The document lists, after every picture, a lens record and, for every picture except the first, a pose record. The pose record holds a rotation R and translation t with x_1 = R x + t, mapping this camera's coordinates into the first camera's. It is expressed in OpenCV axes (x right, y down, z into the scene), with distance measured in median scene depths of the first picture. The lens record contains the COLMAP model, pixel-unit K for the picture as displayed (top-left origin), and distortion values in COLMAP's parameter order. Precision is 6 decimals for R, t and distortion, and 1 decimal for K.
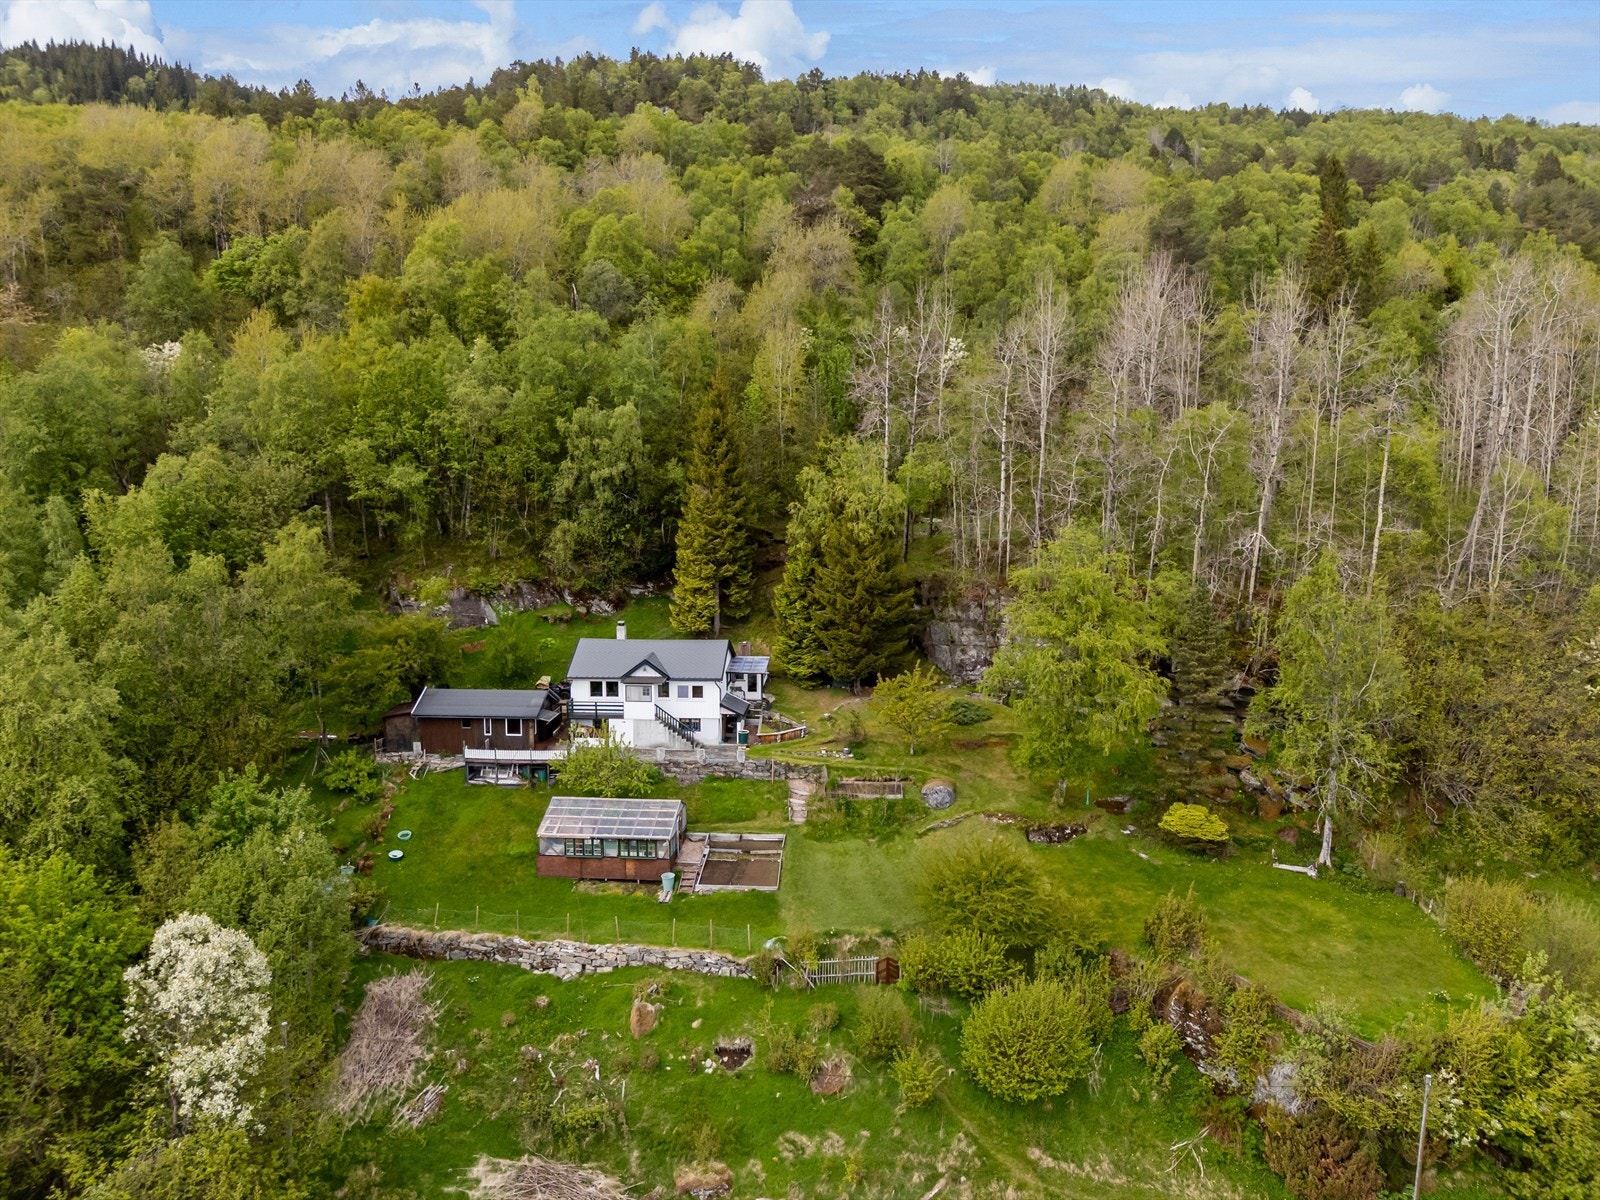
lens RADIAL K [[1170.8, 0, 797.0], [0, 1170.8, 599.9], [0, 0, 1]] dist [0.091237, -0.096375]
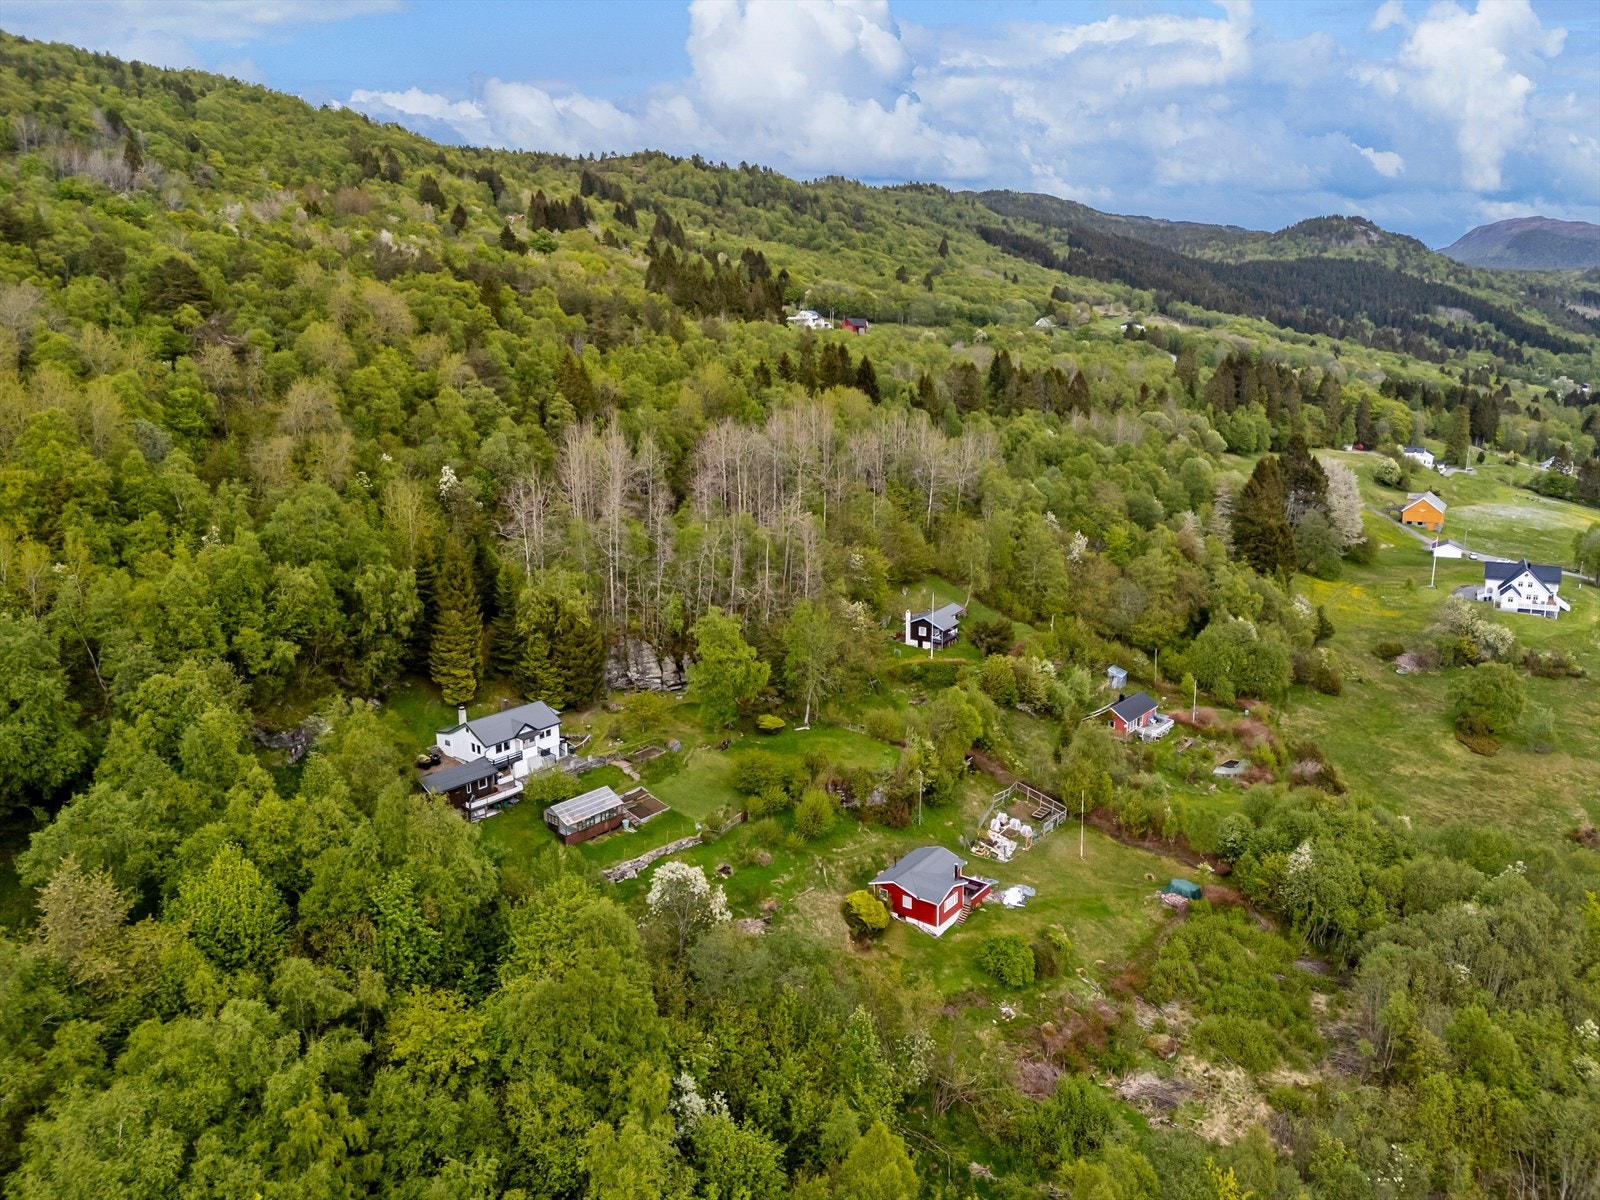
lens RADIAL K [[1170.8, 0, 792.0], [0, 1170.8, 595.8], [0, 0, 1]] dist [0.091237, -0.096375]
pose [[0.586587, -0.190325, 0.787205, -1.256817], [0.134201, 0.981400, 0.137276, -0.325390], [-0.798690, 0.025120, 0.601218, -0.366296]]
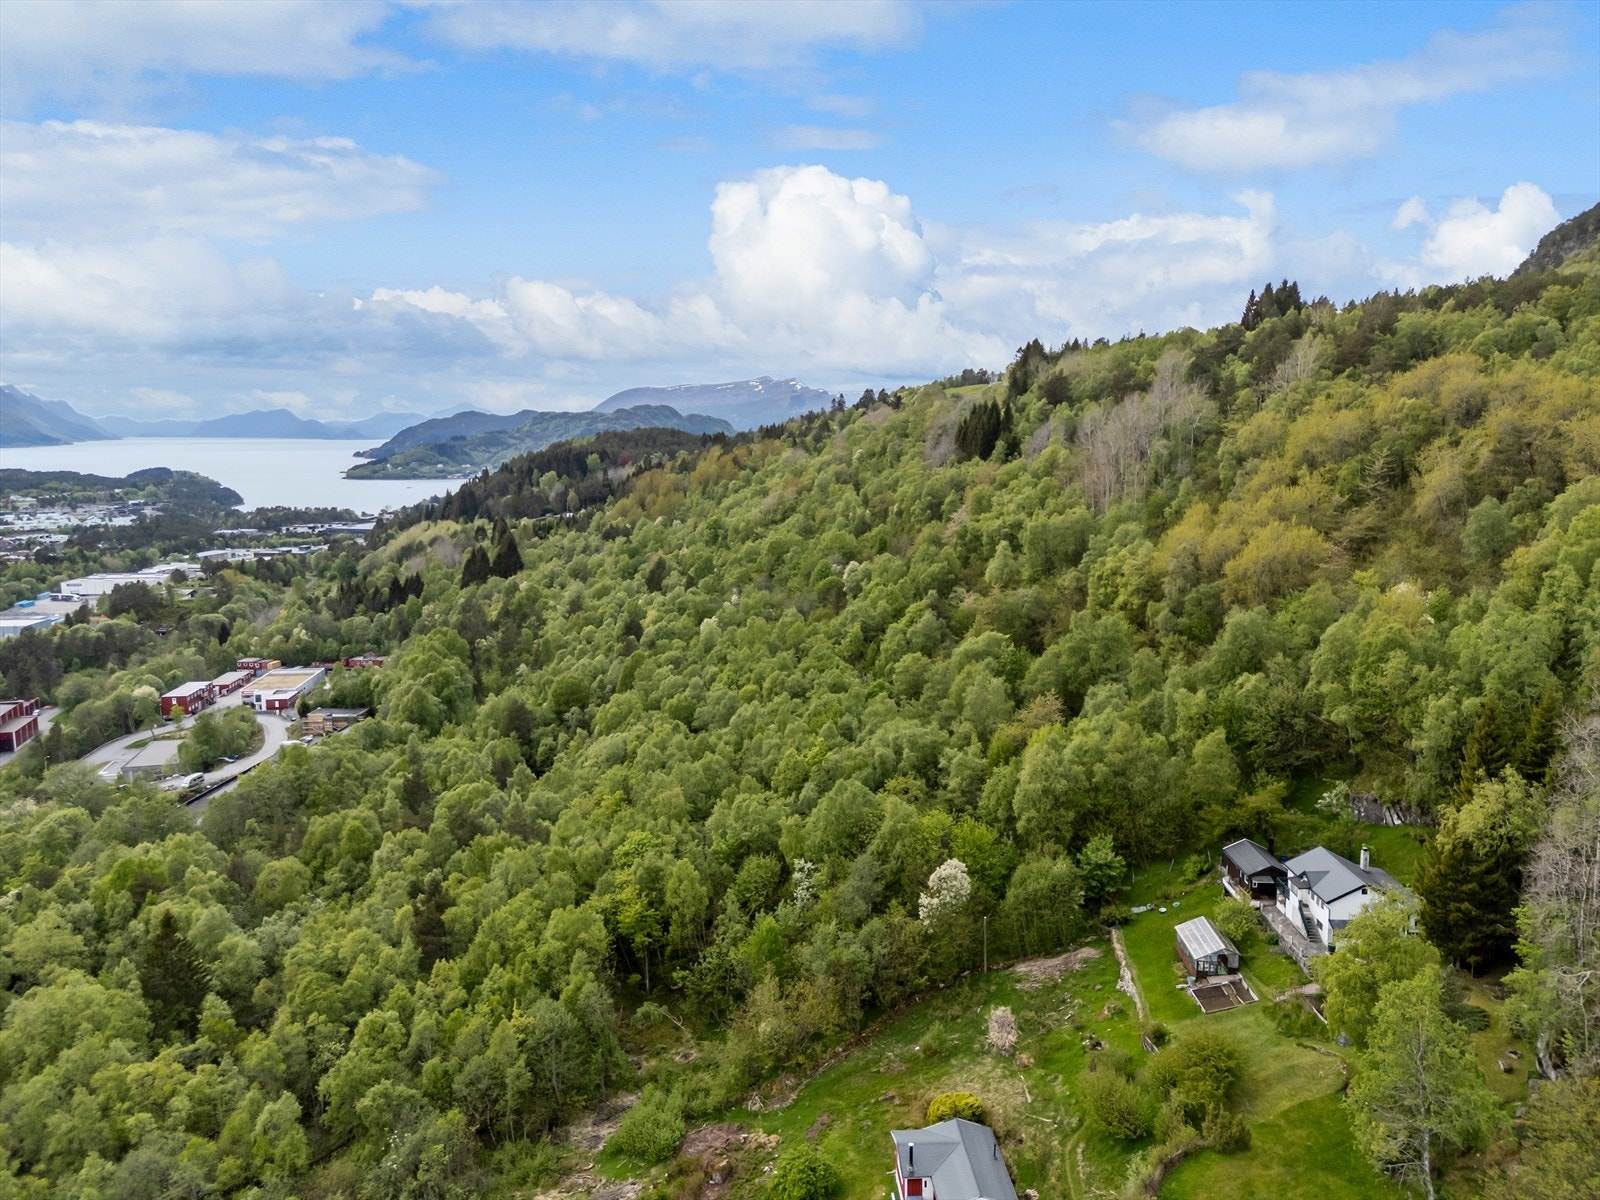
lens RADIAL K [[1170.8, 0, 795.0], [0, 1170.8, 596.2], [0, 0, 1]] dist [0.091237, -0.096375]
pose [[0.054194, 0.141418, -0.988465, 1.370036], [-0.138938, 0.981359, 0.132783, -0.430898], [0.988817, 0.130139, 0.072832, 0.177456]]
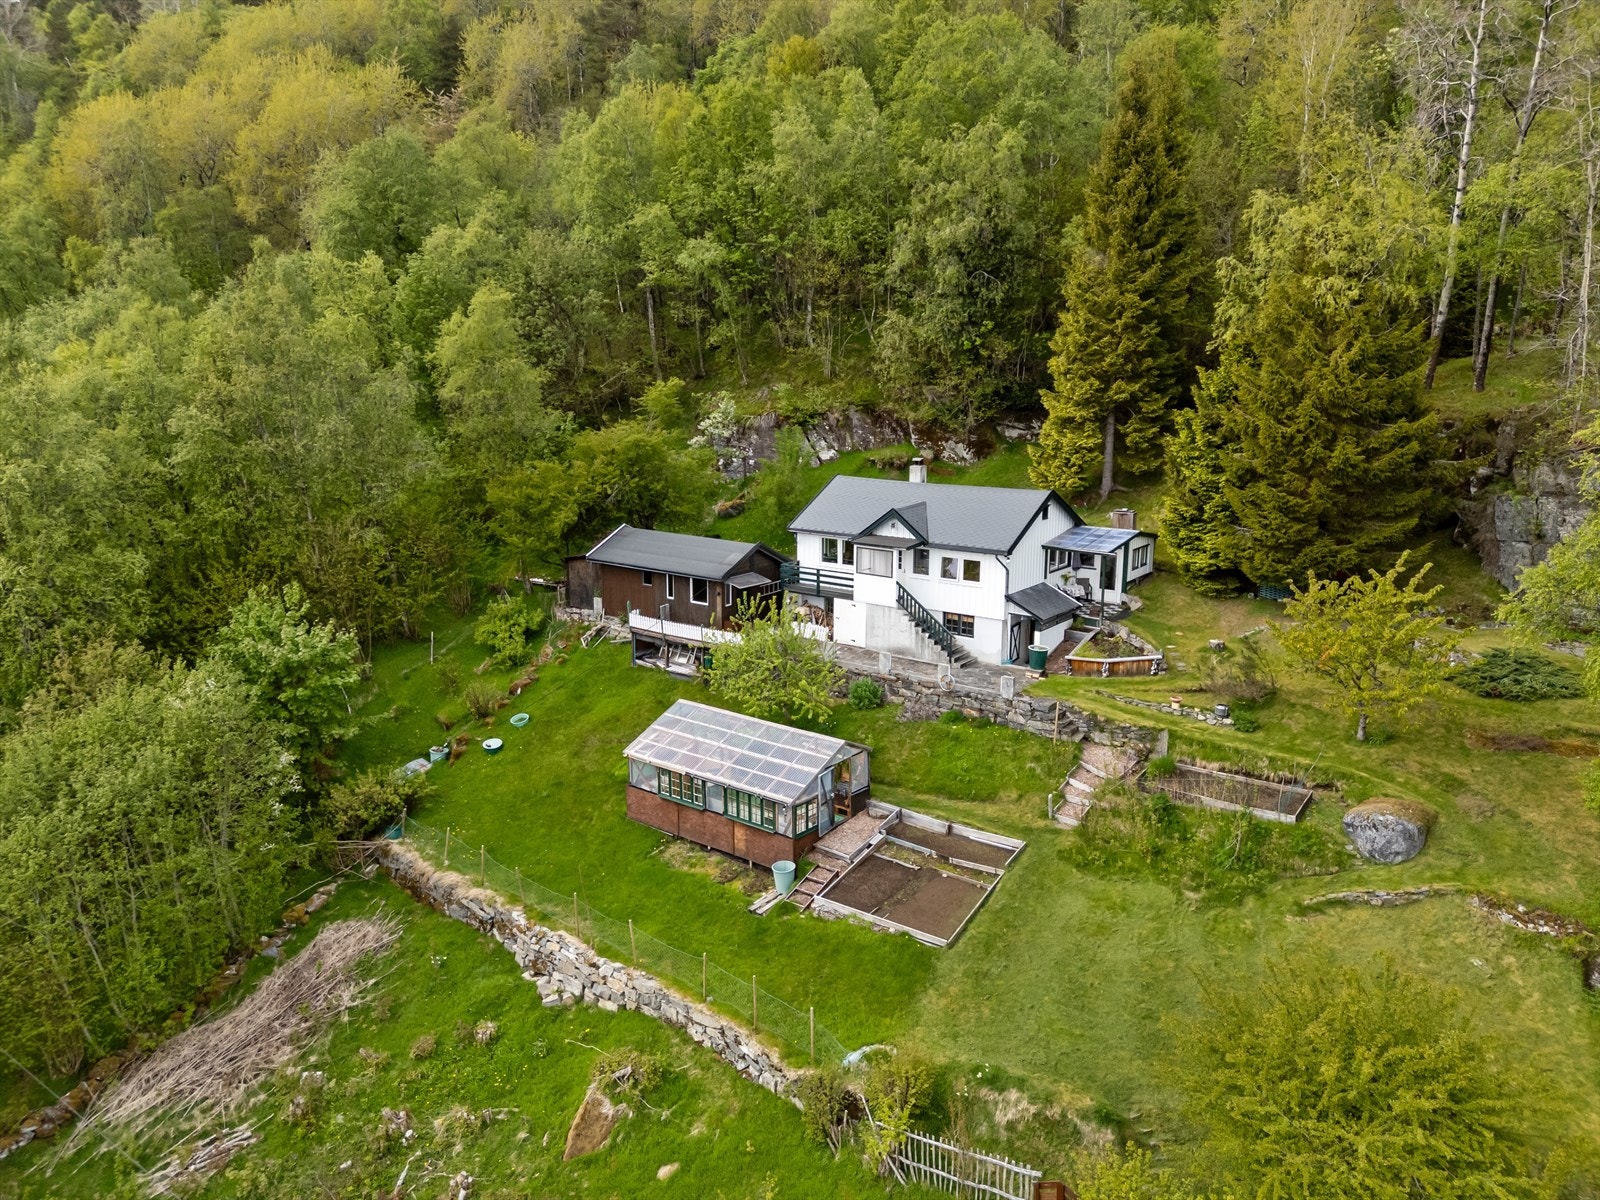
lens RADIAL K [[1170.8, 0, 797.7], [0, 1170.8, 602.2], [0, 0, 1]] dist [0.091237, -0.096375]
pose [[0.845291, 0.115352, -0.521707, 0.155380], [-0.080759, 0.992783, 0.088661, 0.050701], [0.528168, -0.032812, 0.848505, 0.466854]]
